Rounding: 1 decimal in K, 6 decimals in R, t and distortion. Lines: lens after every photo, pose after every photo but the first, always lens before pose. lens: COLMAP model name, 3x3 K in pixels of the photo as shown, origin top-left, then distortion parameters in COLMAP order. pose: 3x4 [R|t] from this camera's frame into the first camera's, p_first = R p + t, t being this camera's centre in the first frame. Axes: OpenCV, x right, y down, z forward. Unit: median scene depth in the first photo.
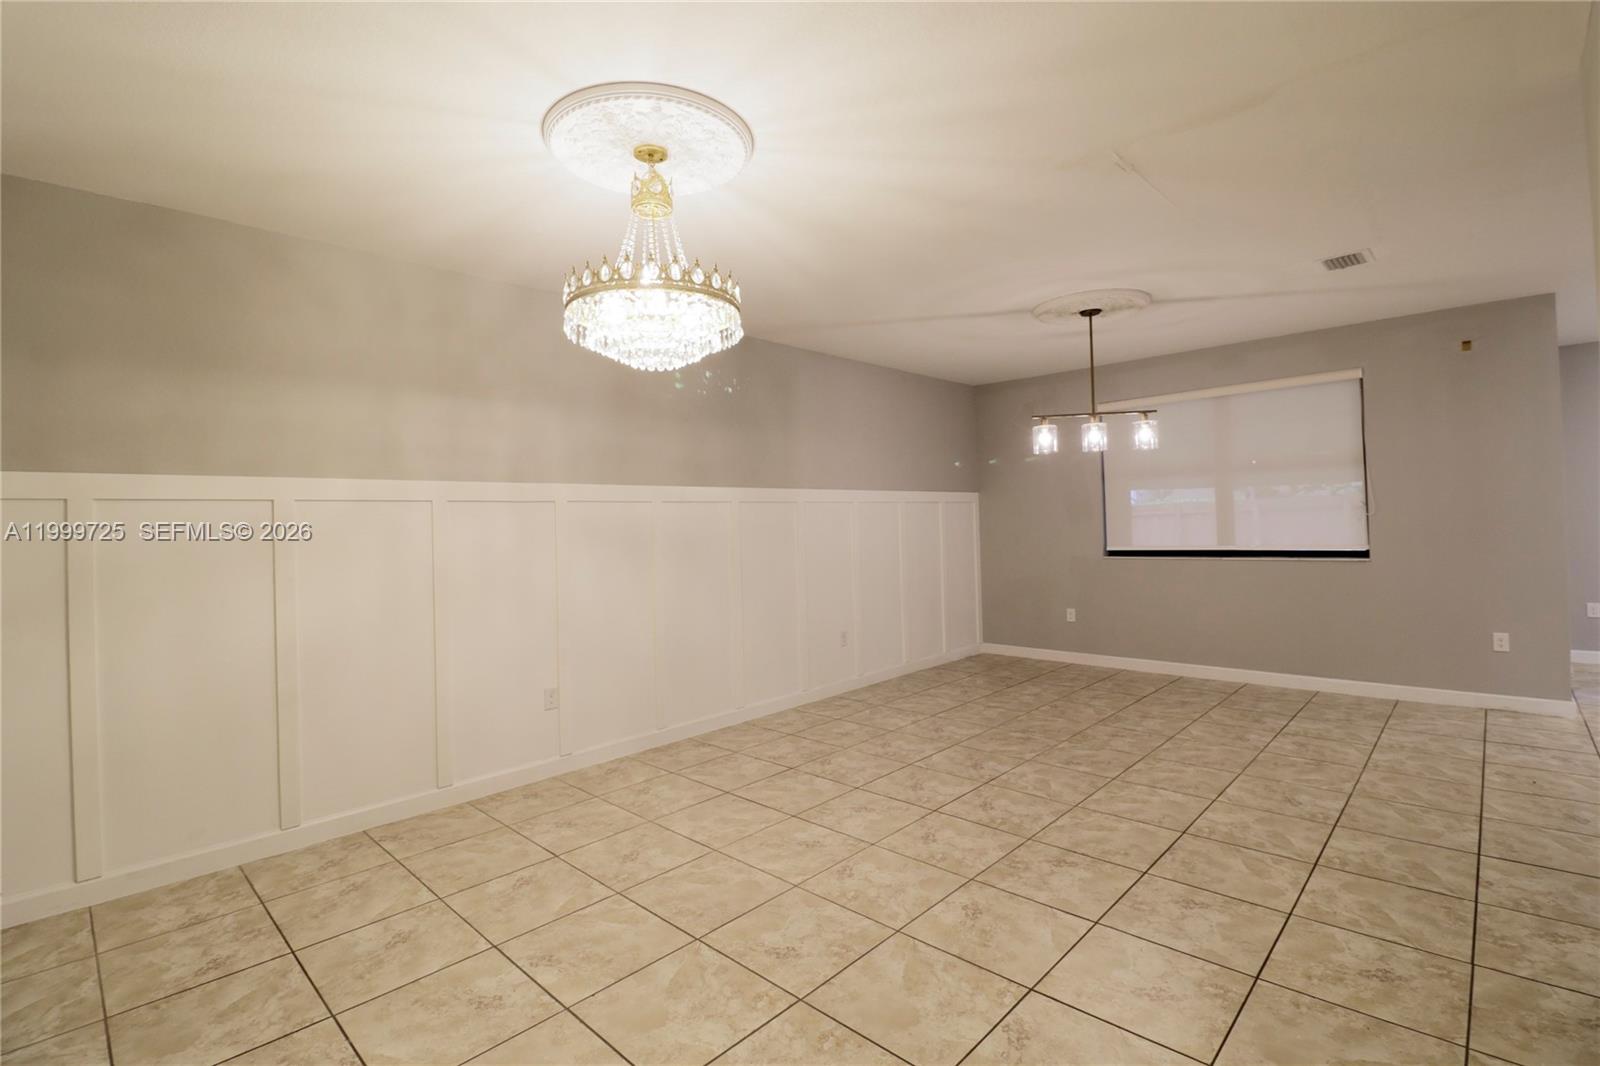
lens RADIAL K [[736.0, 0, 797.3], [0, 736.0, 510.1], [0, 0, 1]] dist [0.007197, -0.012864]
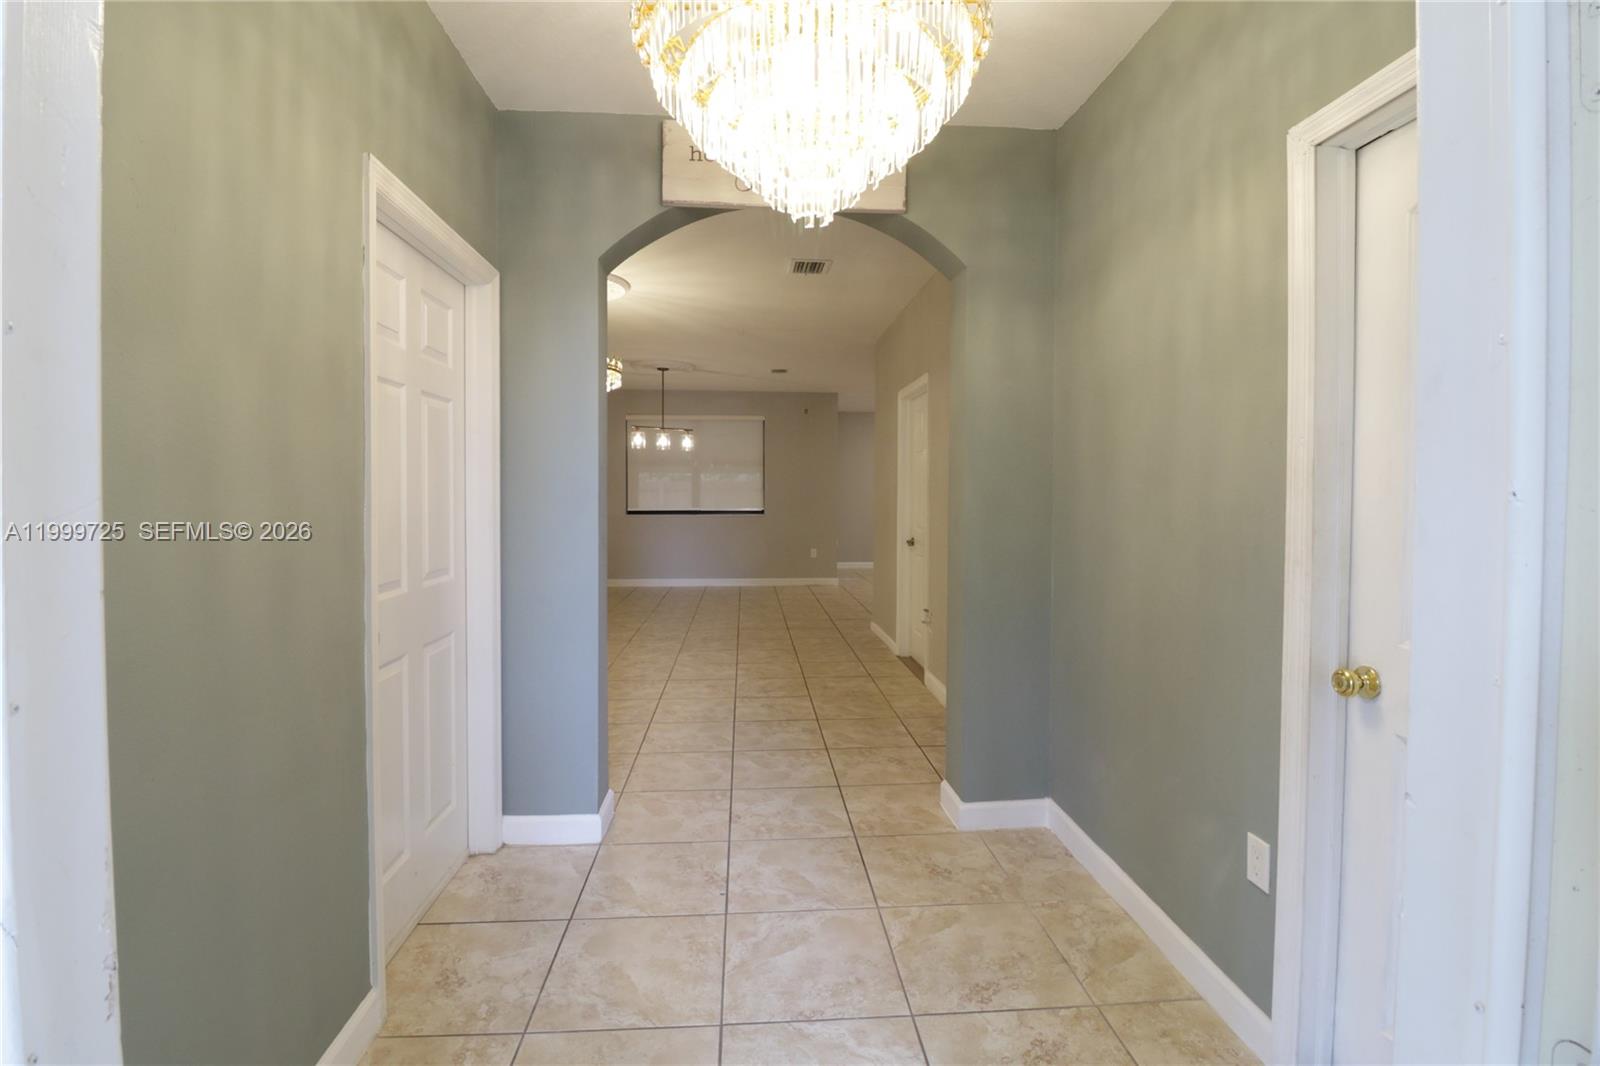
lens RADIAL K [[736.0, 0, 797.3], [0, 736.0, 510.1], [0, 0, 1]] dist [0.007197, -0.012864]
pose [[0.671645, 0.013212, 0.740756, -0.830001], [-0.034793, 0.999300, 0.013723, 0.034021], [-0.740056, -0.034990, 0.671634, -0.501923]]
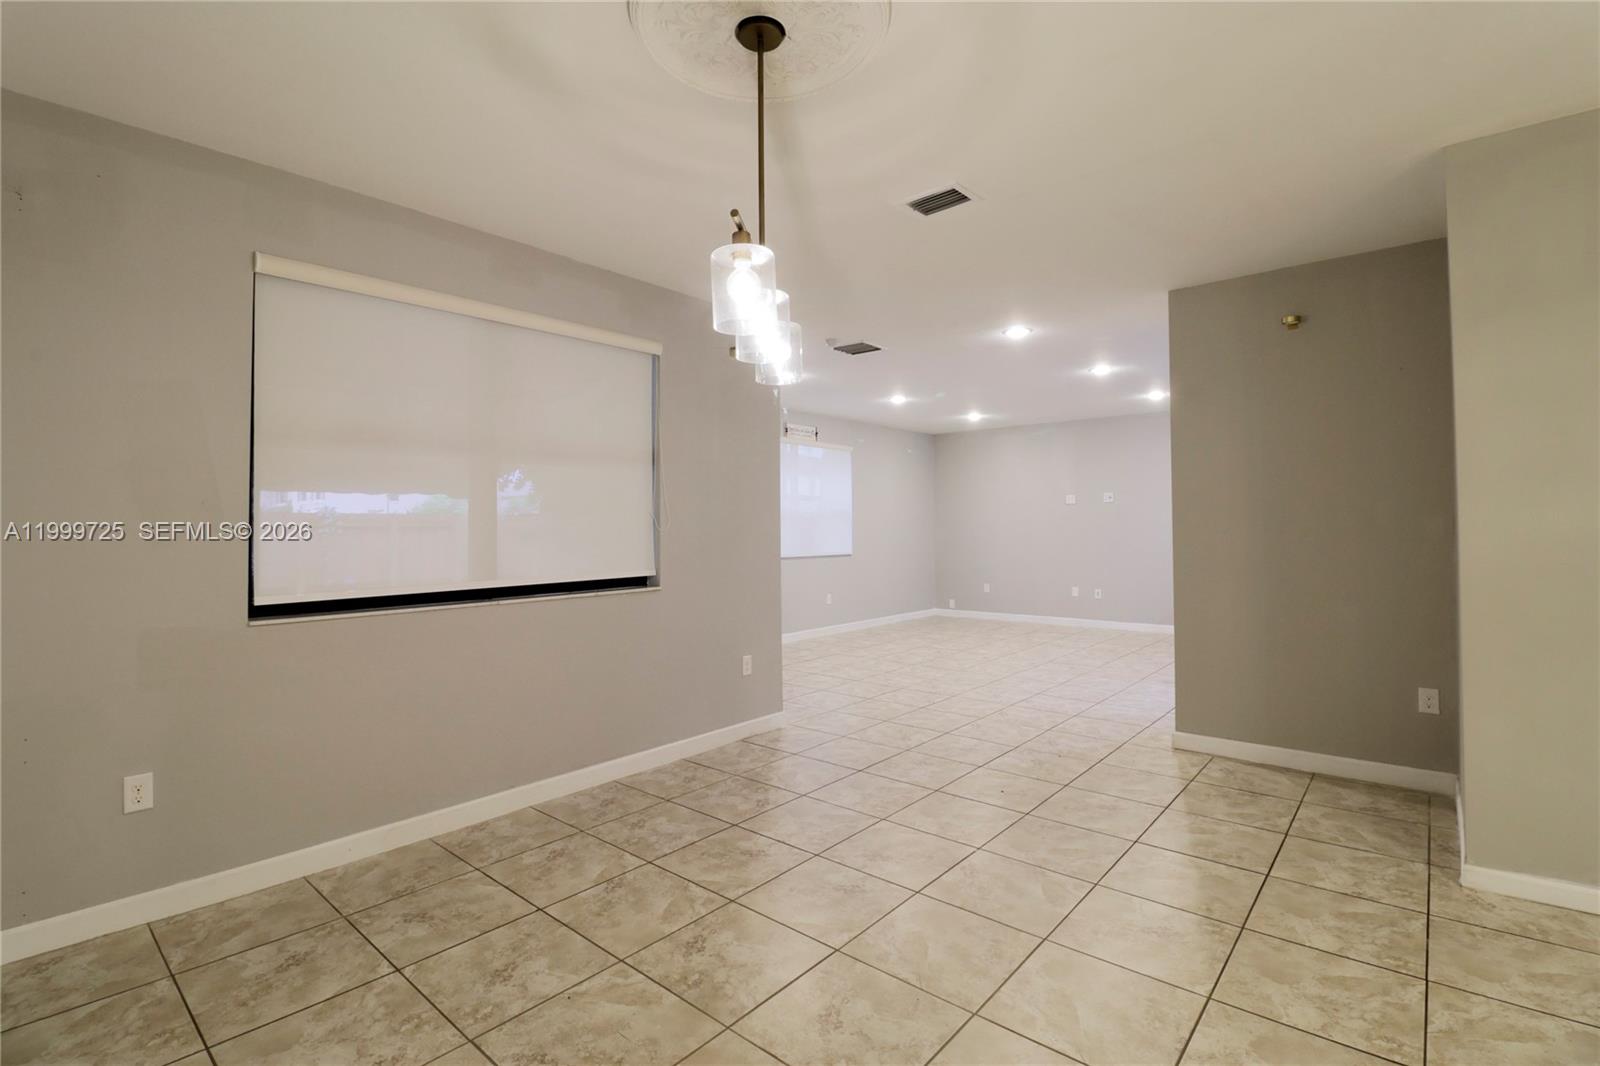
lens RADIAL K [[736.0, 0, 797.3], [0, 736.0, 510.1], [0, 0, 1]] dist [0.007197, -0.012864]
pose [[-0.047795, 0.053096, 0.997445, -0.021170], [-0.006525, 0.998548, -0.053468, 0.035694], [-0.998836, -0.009064, -0.047379, 1.247726]]
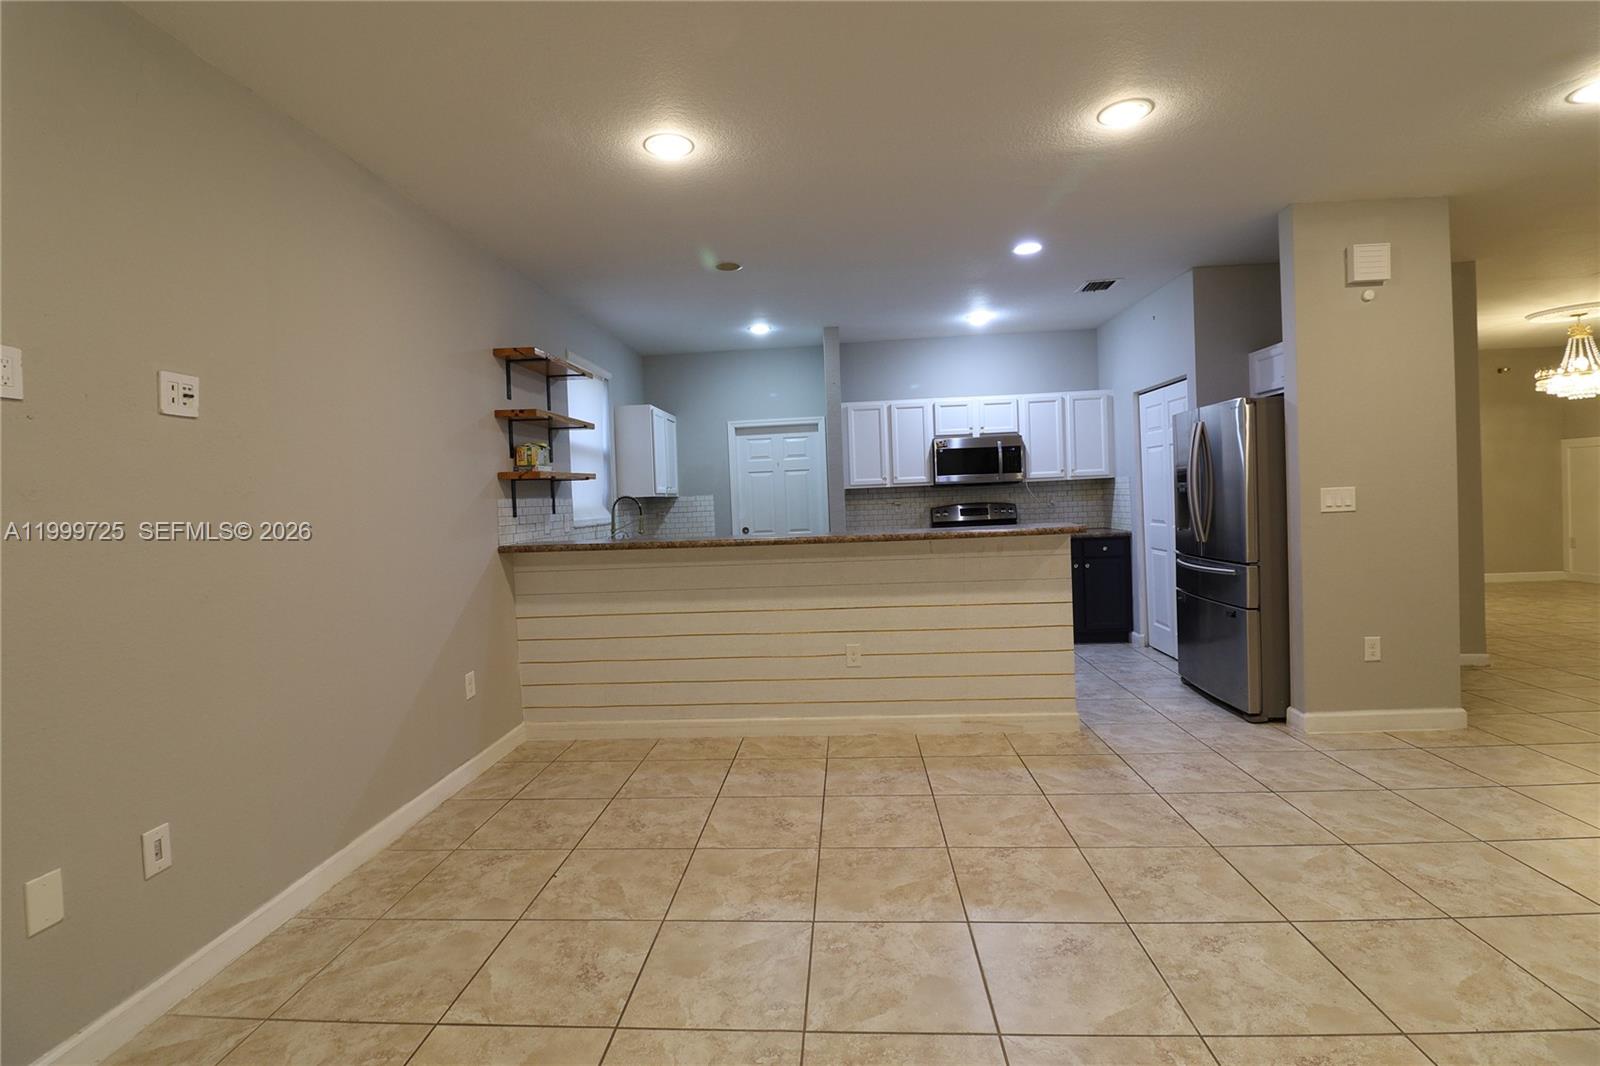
lens RADIAL K [[732.0, 0, 793.4], [0, 732.0, 511.2], [0, 0, 1]] dist [0.004418, -0.016154]
pose [[-0.770426, 0.070596, -0.633609, 2.385120], [0.071802, 0.997135, 0.023793, -0.038529], [0.633473, -0.027164, -0.773288, 0.799898]]
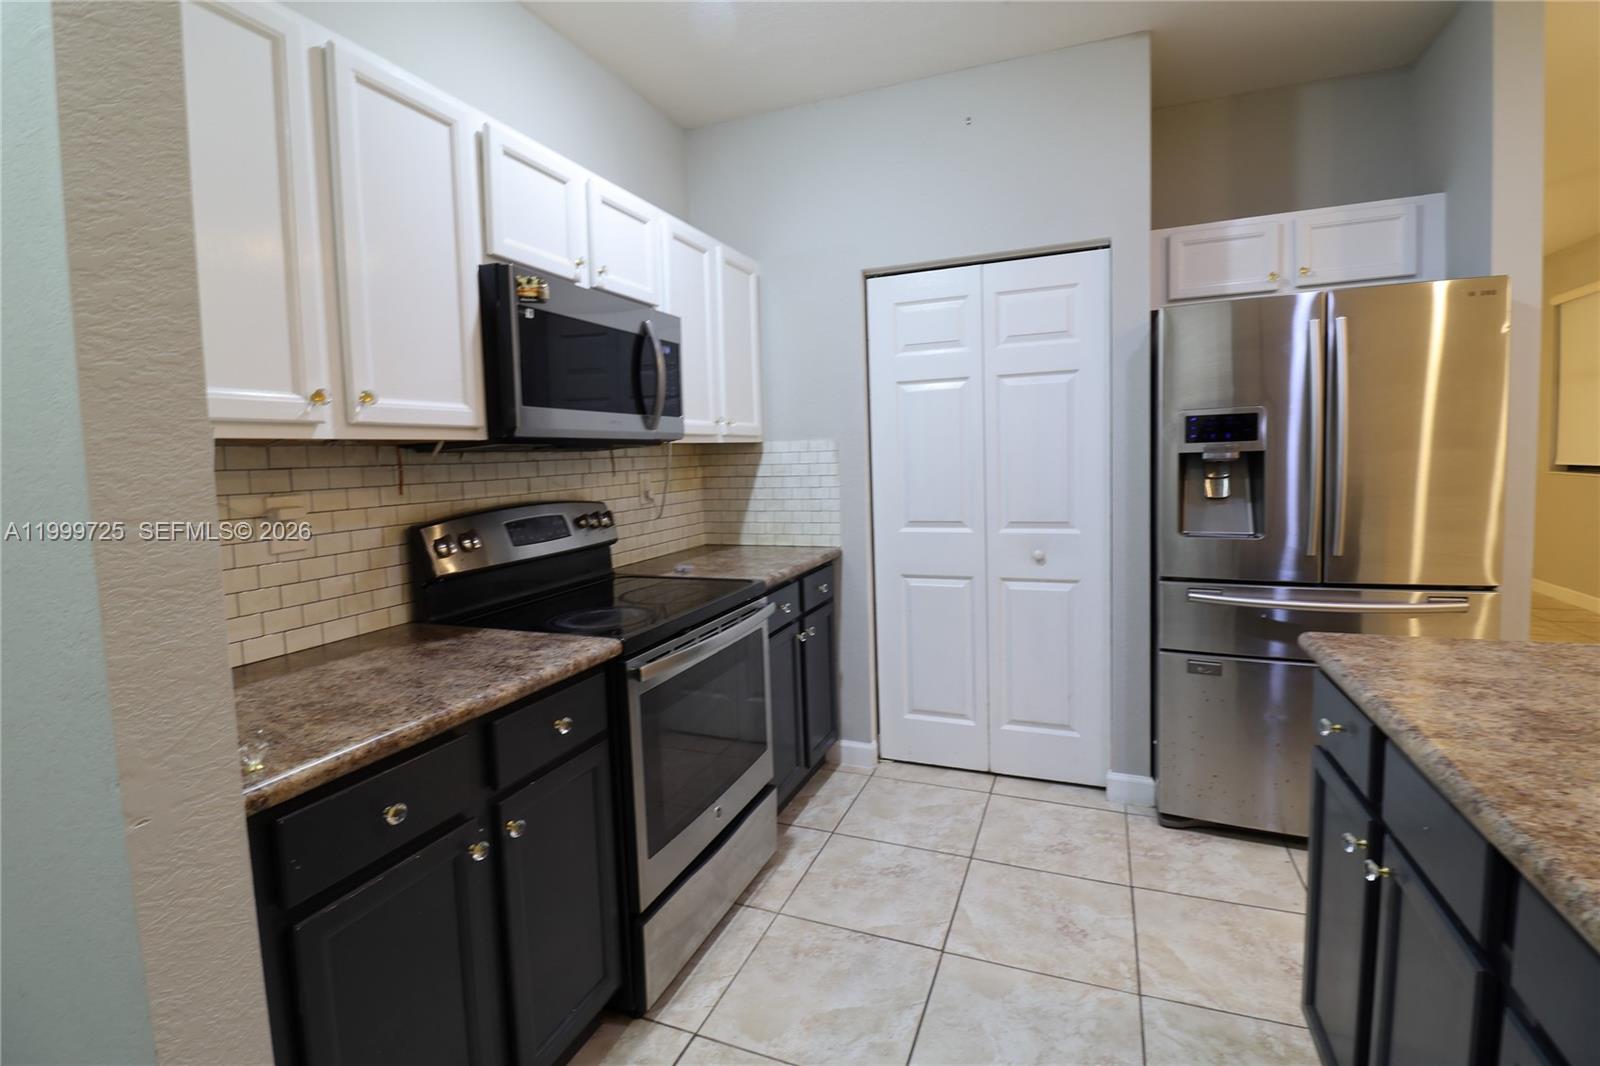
lens RADIAL K [[732.0, 0, 793.4], [0, 732.0, 511.2], [0, 0, 1]] dist [0.004418, -0.016154]
pose [[0.369040, 0.083957, -0.925614, 1.561219], [0.039633, 0.993584, 0.105924, -0.031884], [0.928568, -0.075775, 0.363345, -0.284006]]
